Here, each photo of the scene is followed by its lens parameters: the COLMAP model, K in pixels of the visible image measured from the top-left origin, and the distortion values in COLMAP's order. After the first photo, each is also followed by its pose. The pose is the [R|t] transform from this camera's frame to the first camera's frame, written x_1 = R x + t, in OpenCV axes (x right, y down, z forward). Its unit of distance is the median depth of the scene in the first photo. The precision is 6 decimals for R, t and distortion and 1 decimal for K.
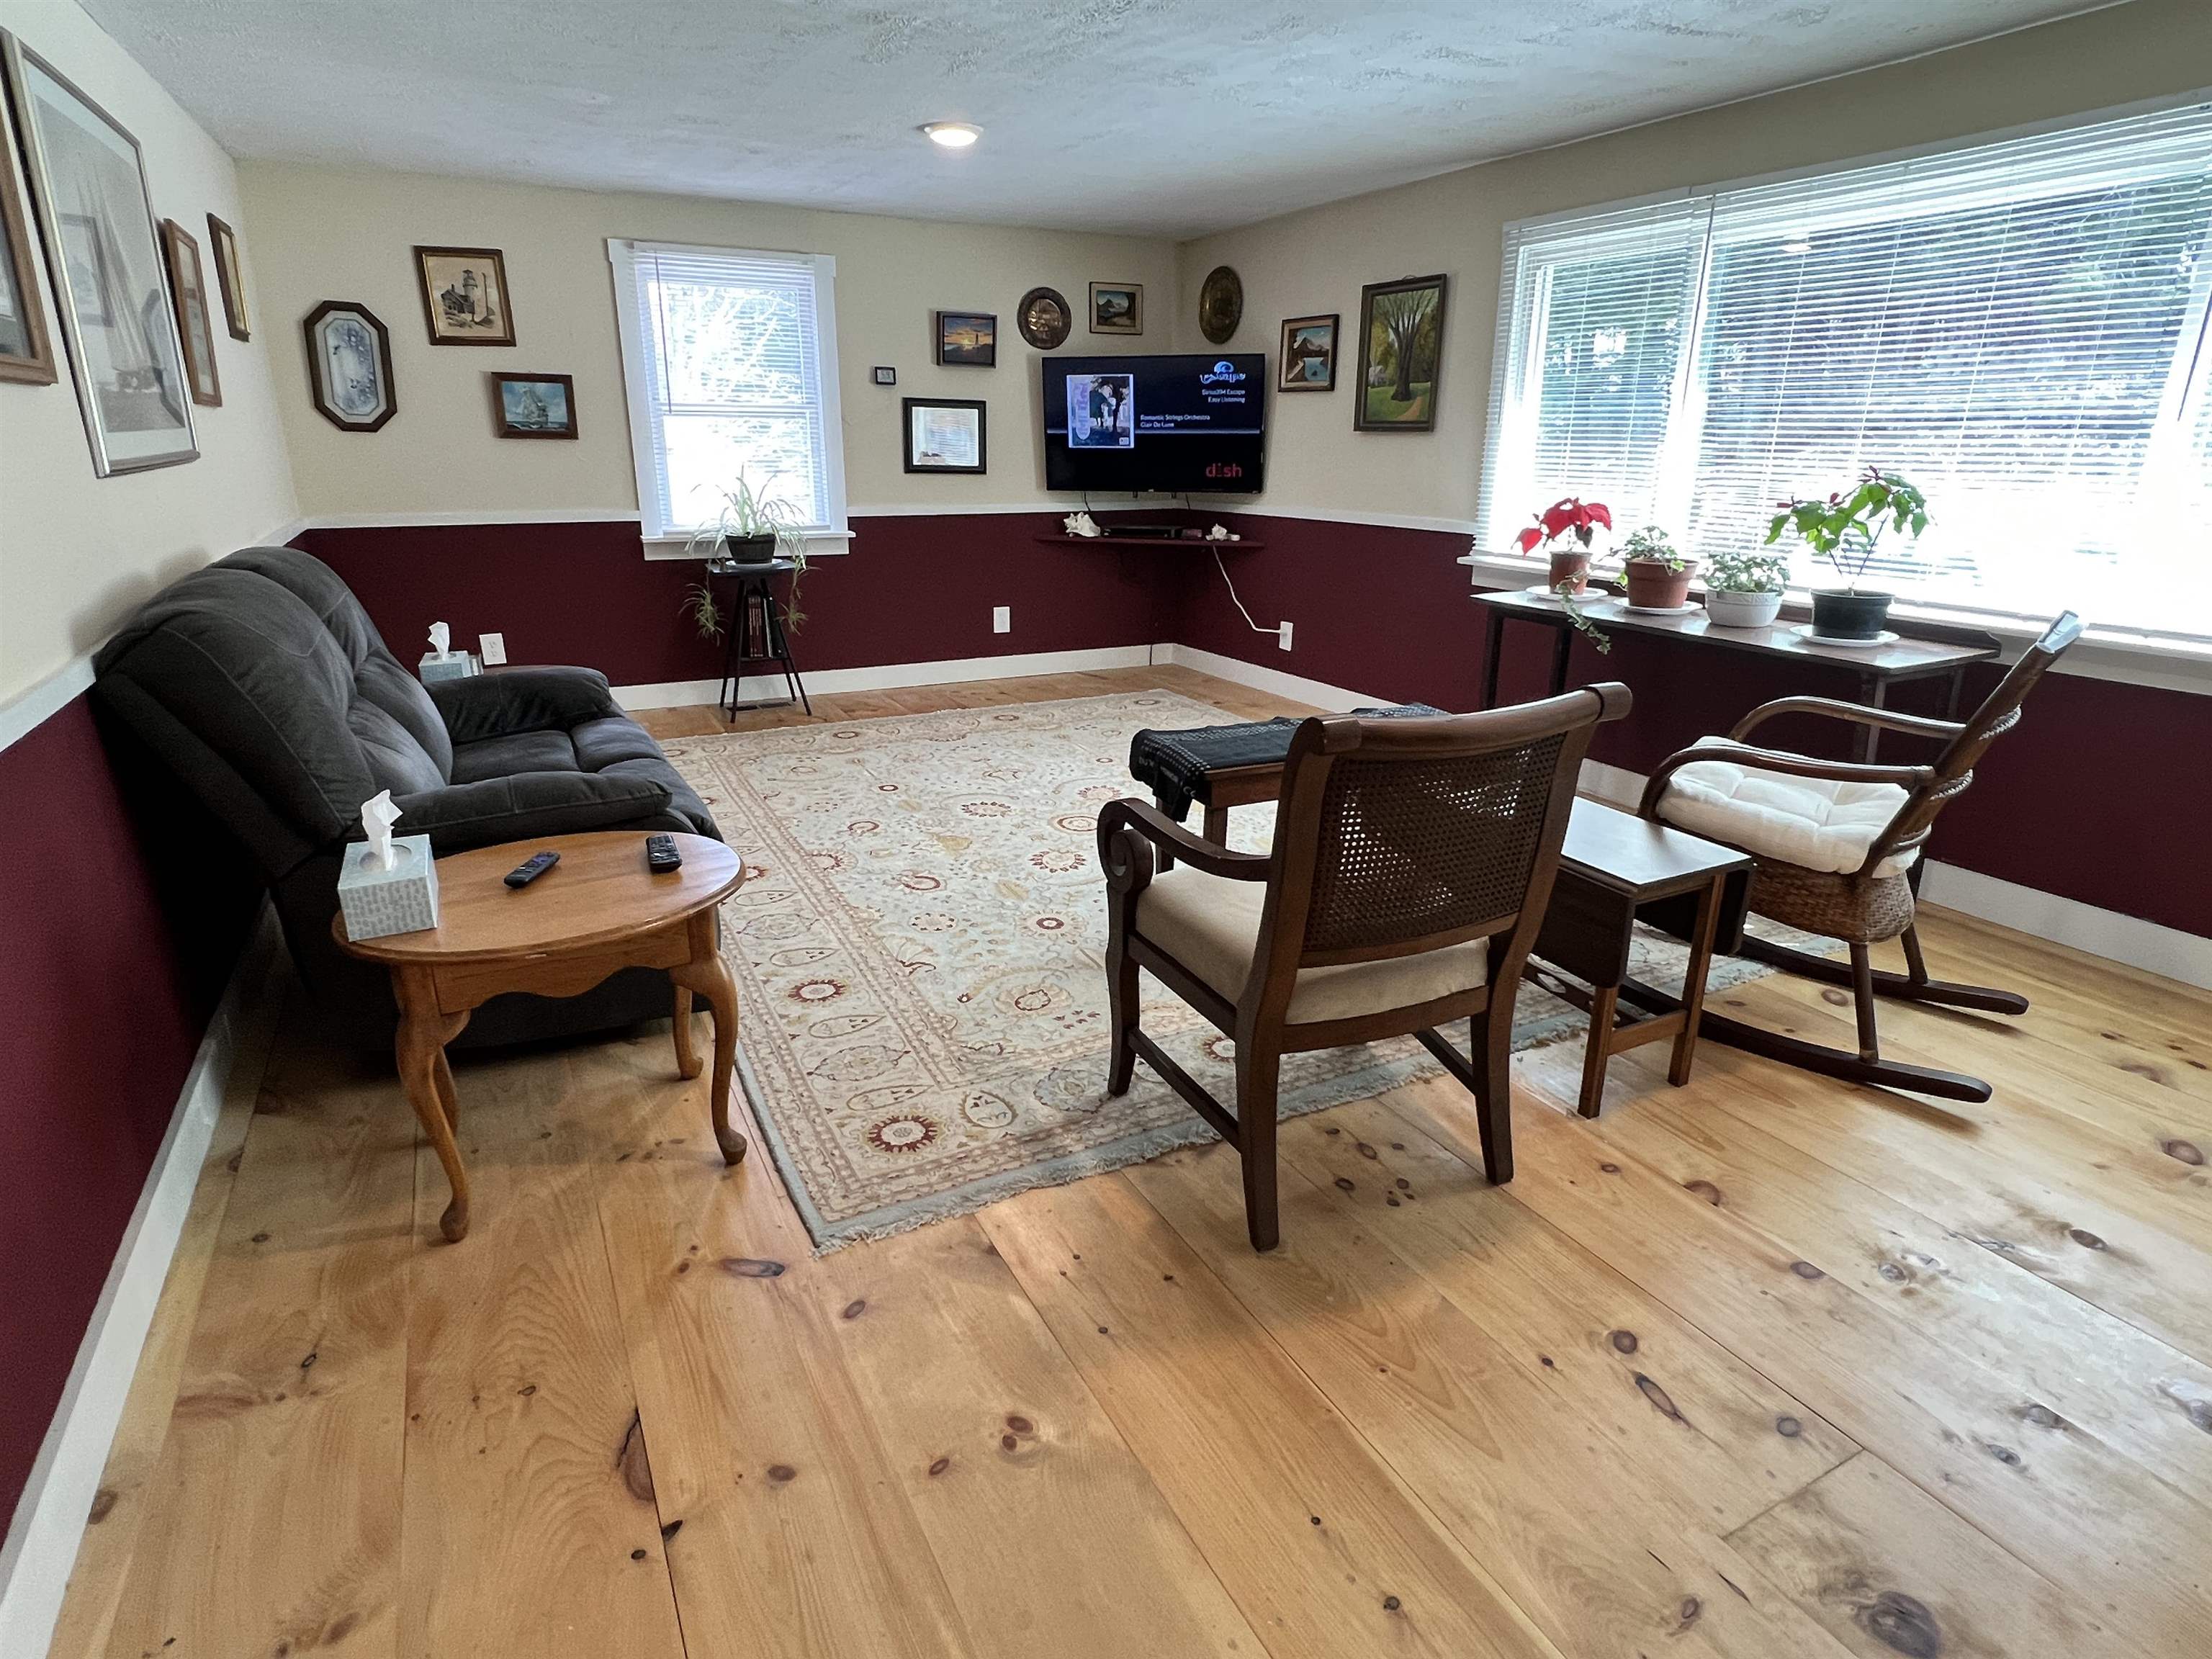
lens RADIAL K [[1200.0, 0, 1100.5], [0, 1200.0, 822.7], [0, 0, 1]] dist [-0.000766, -0.001882]
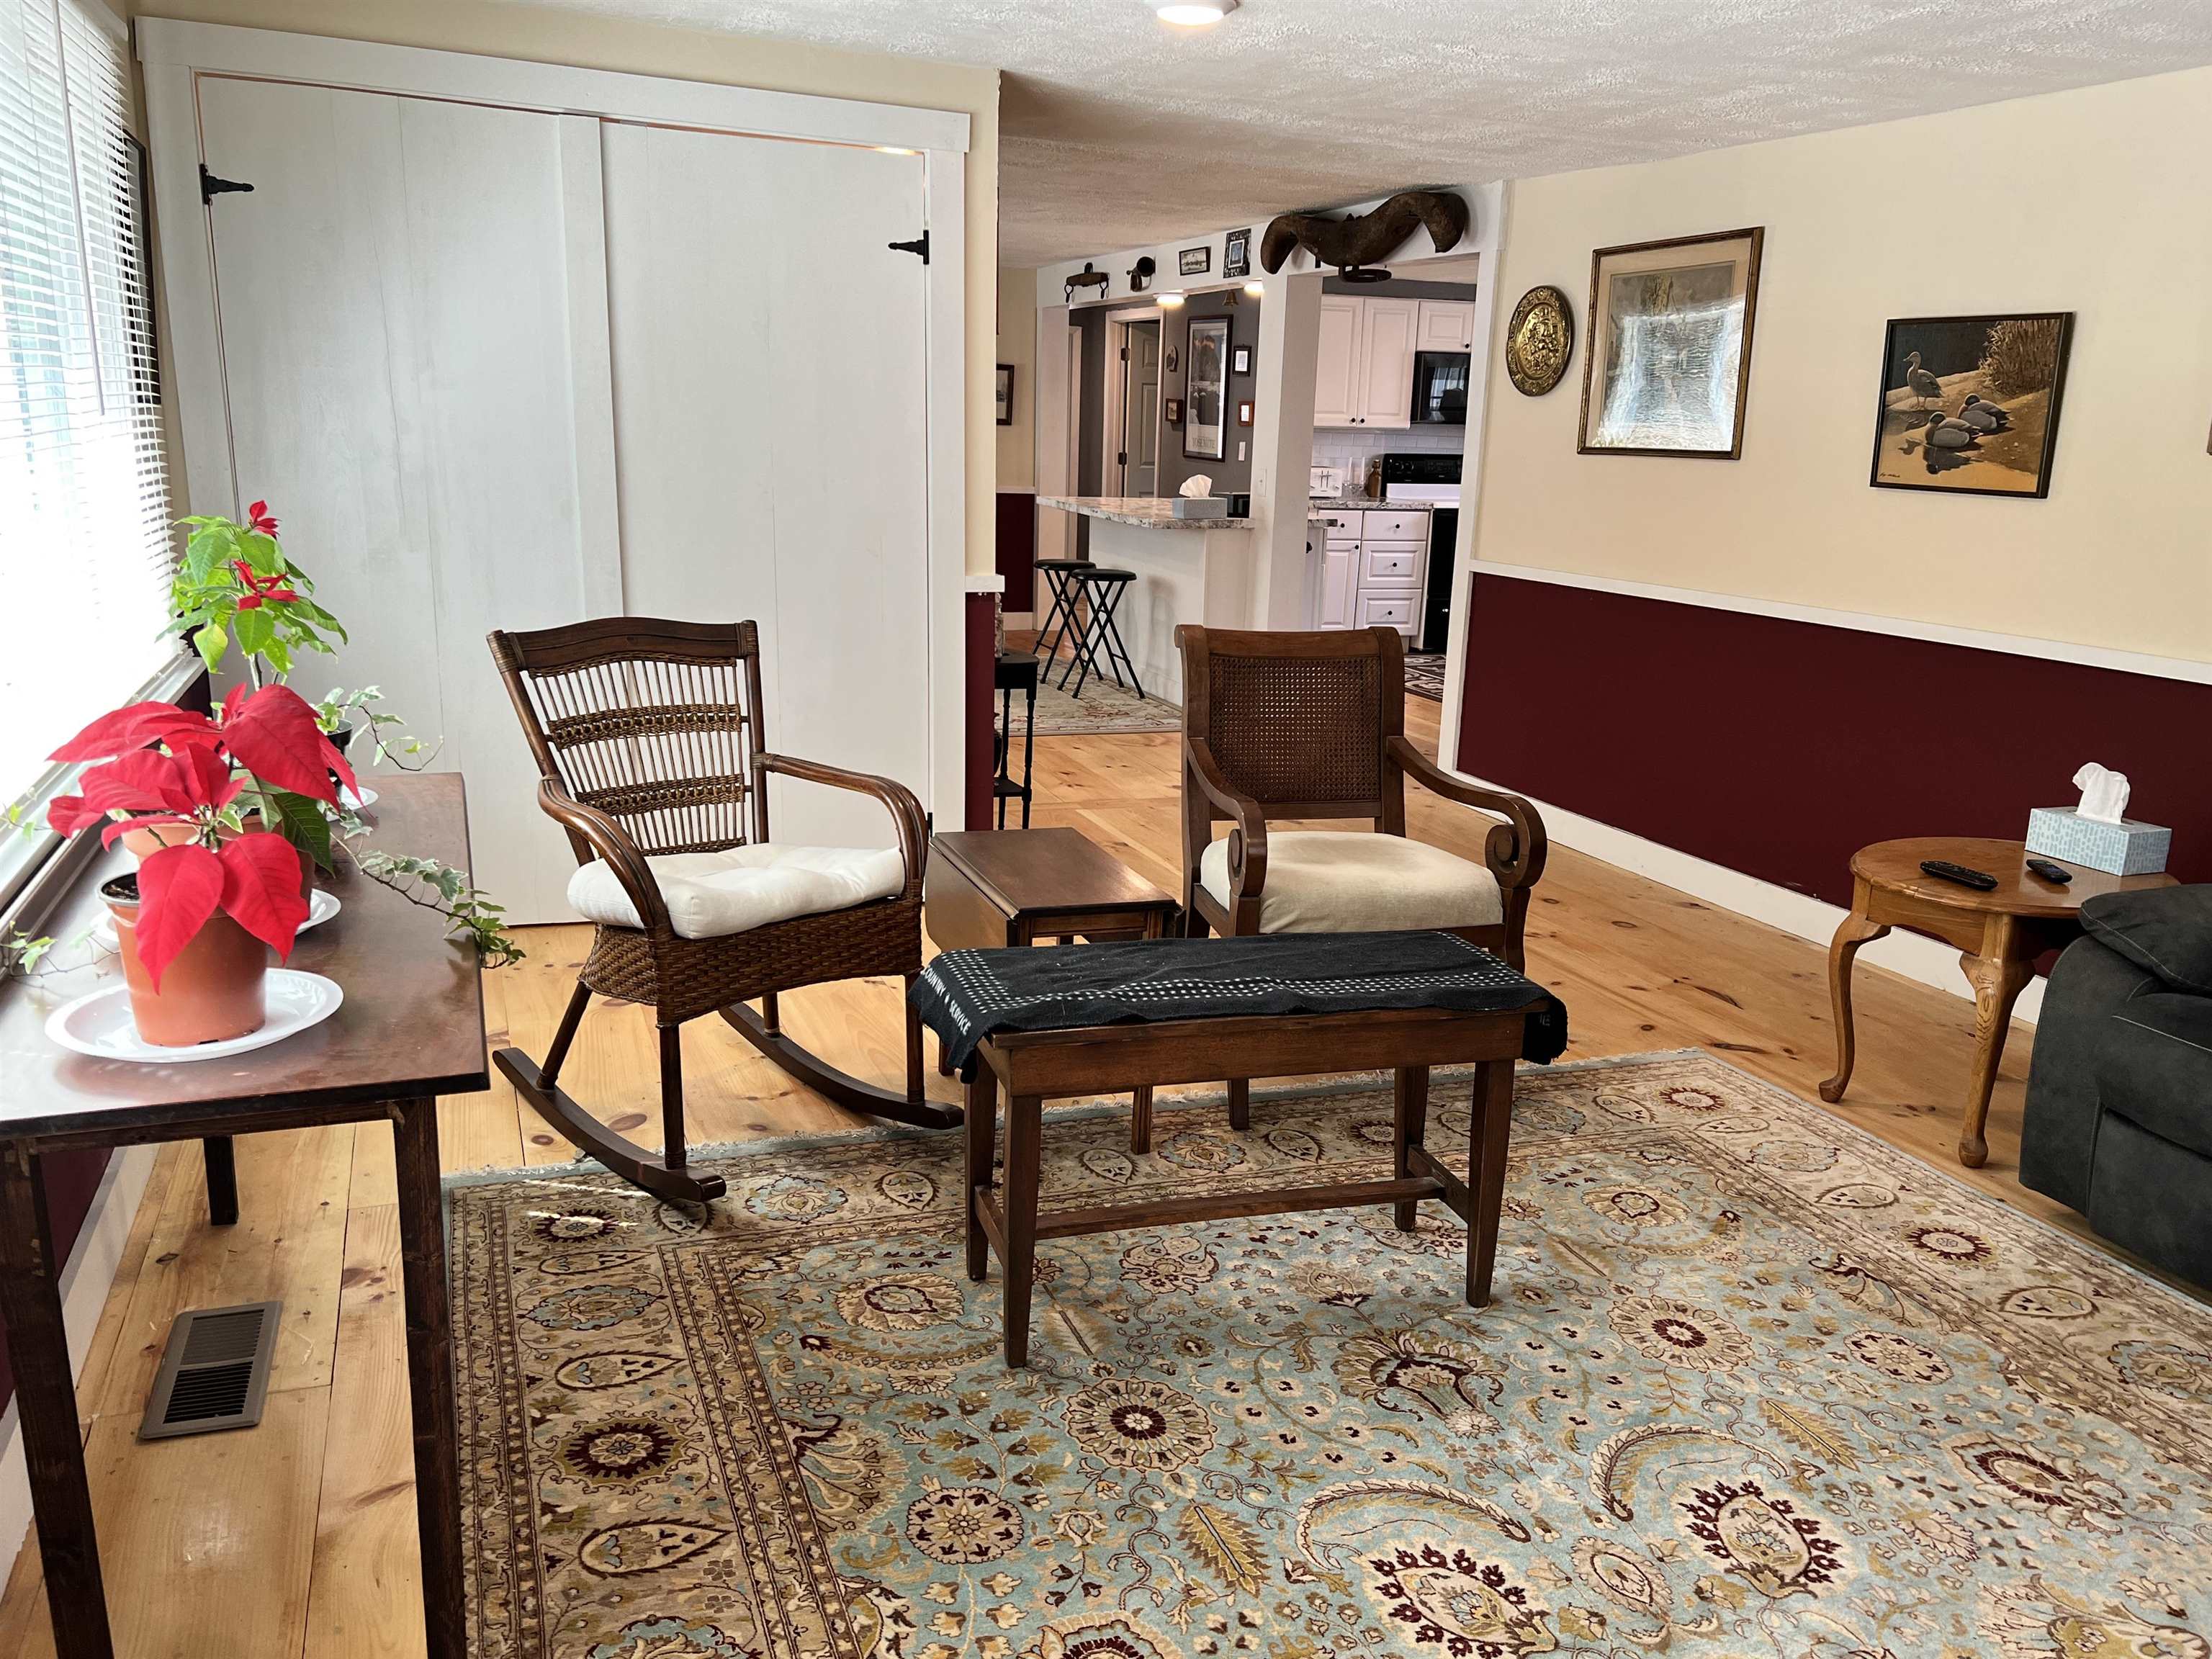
lens RADIAL K [[1698.5, 0, 1099.0], [0, 1698.5, 829.1], [0, 0, 1]] dist [0.058930, -0.071982]
pose [[-0.993002, -0.060329, 0.101524, 0.116219], [0.001751, 0.852055, 0.523449, -0.387831], [-0.118083, 0.519964, -0.845987, 1.133660]]
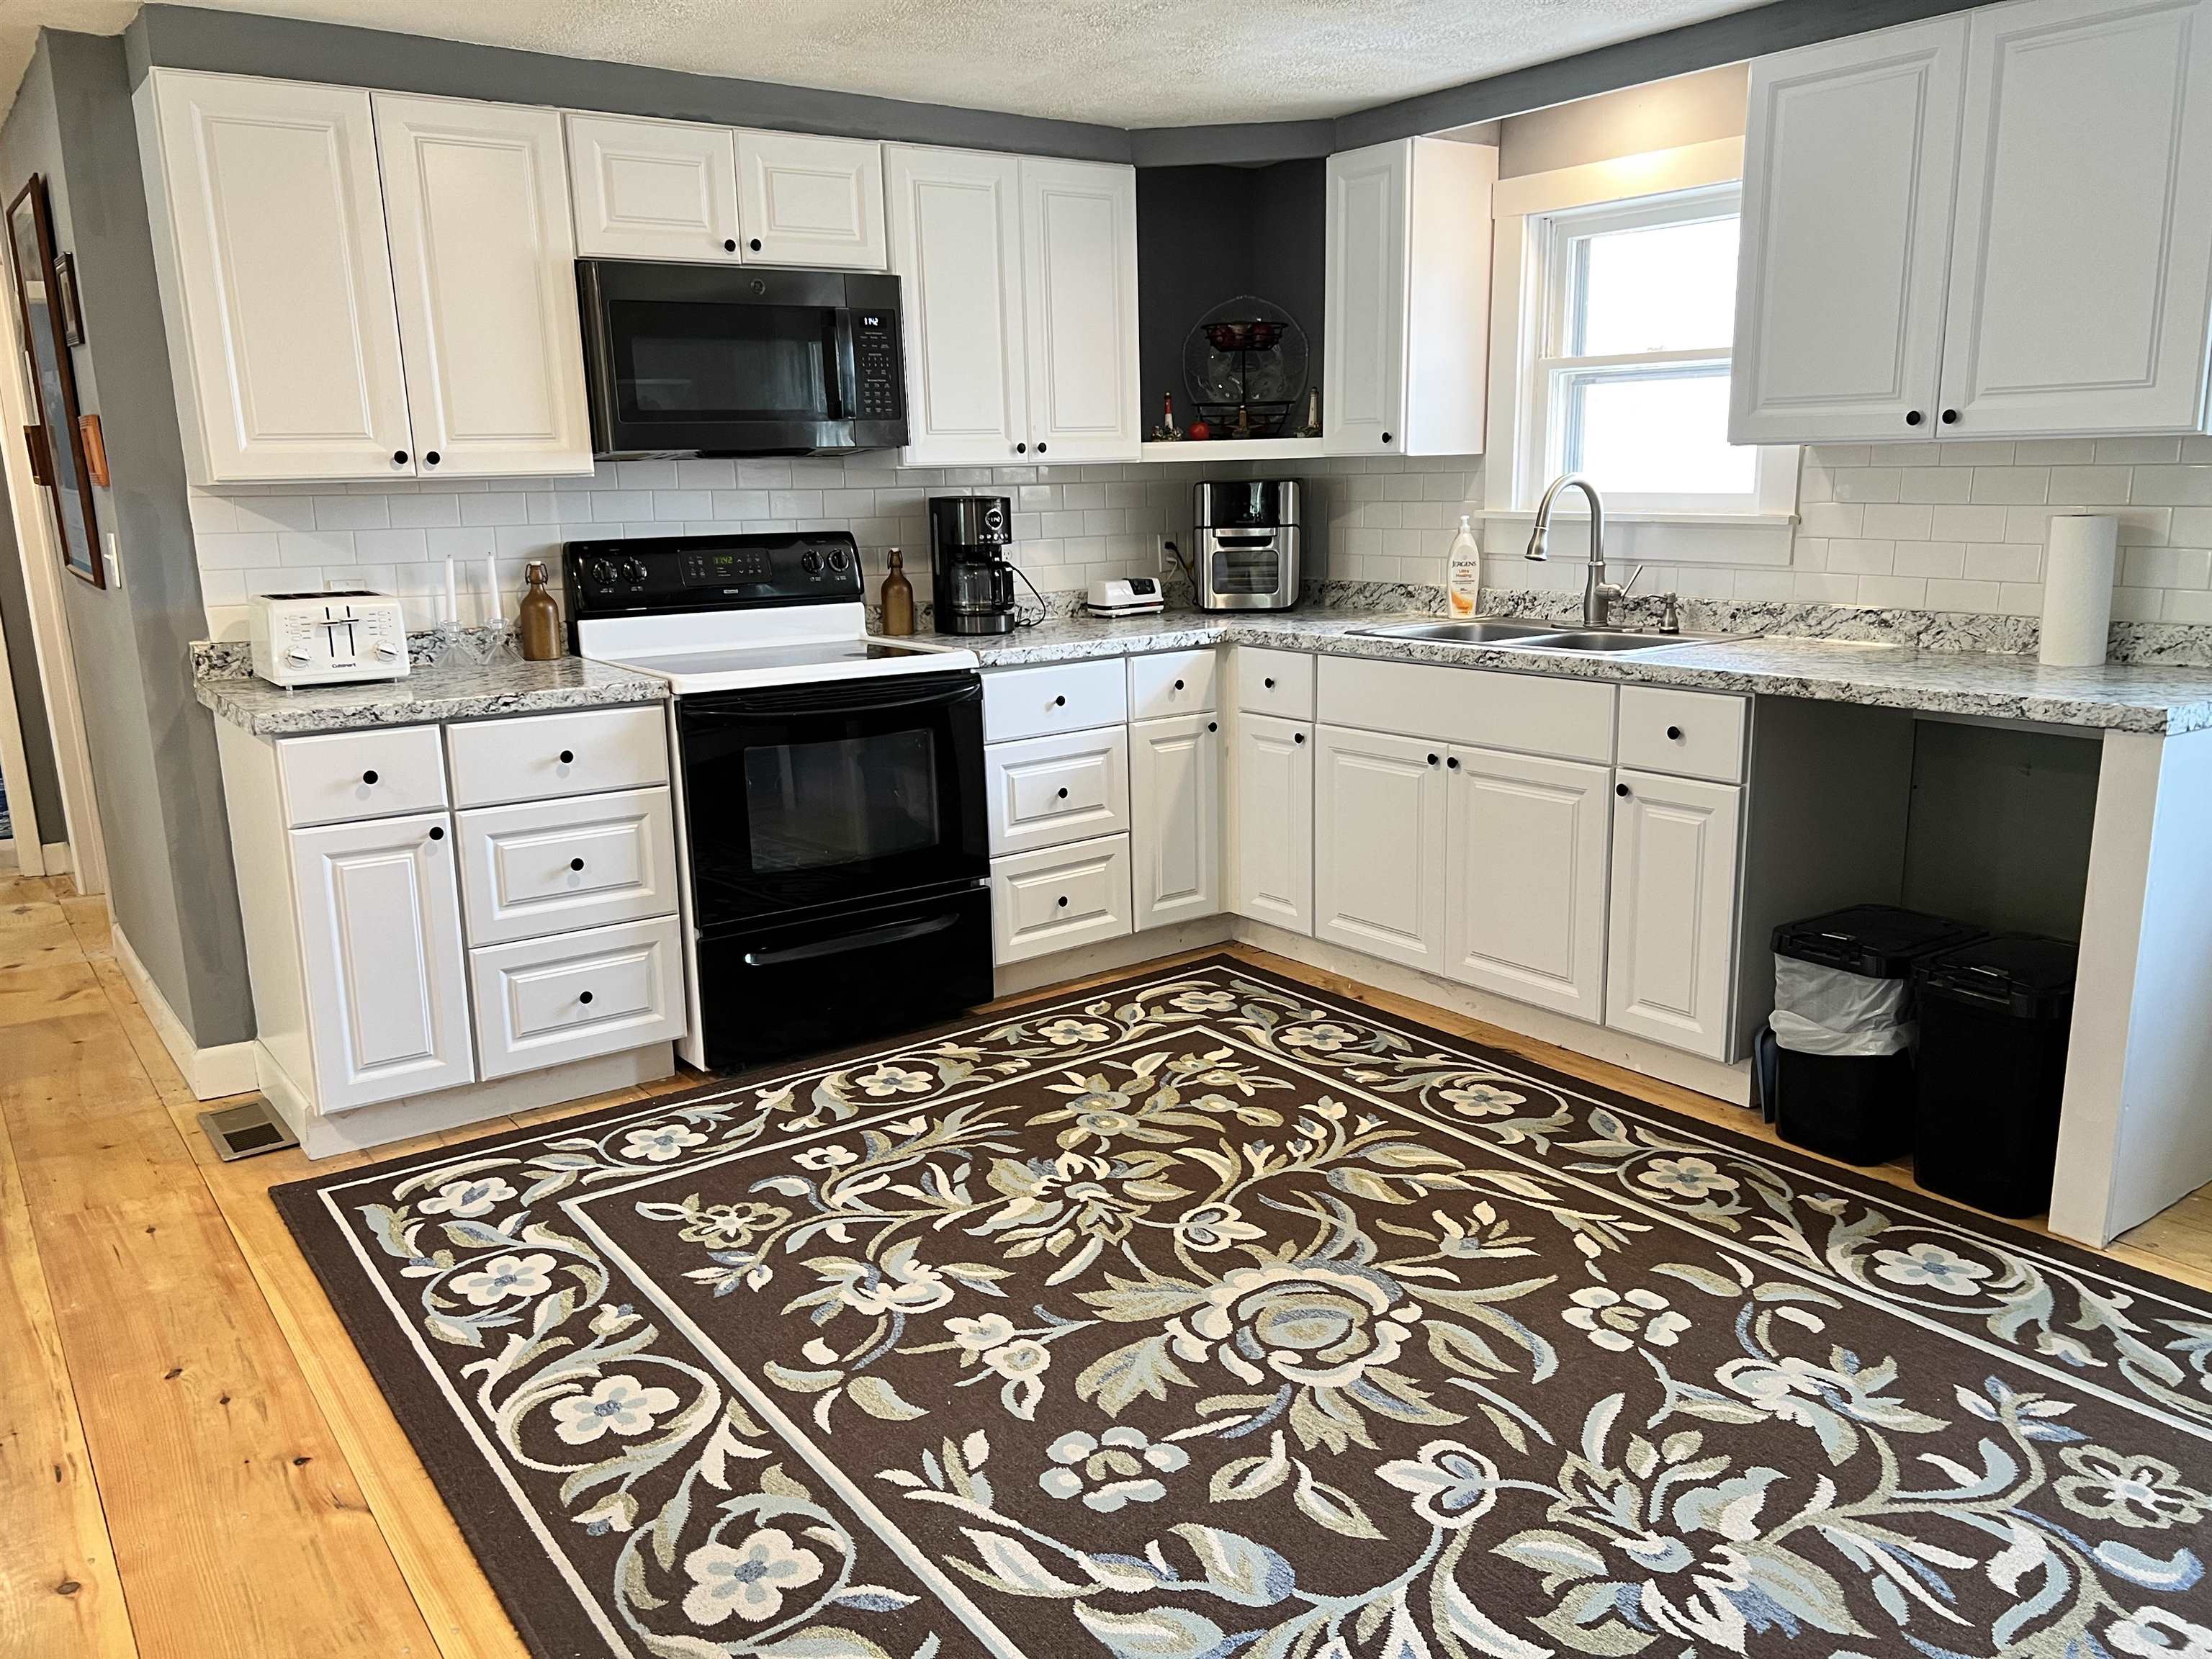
lens RADIAL K [[1660.9, 0, 1117.8], [0, 1660.9, 842.7], [0, 0, 1]] dist [0.054807, -0.063121]
pose [[-0.988433, 0.050233, -0.143099, -0.157260], [-0.029995, 0.860163, 0.509137, 0.085204], [0.148664, 0.507540, -0.848706, -0.309253]]
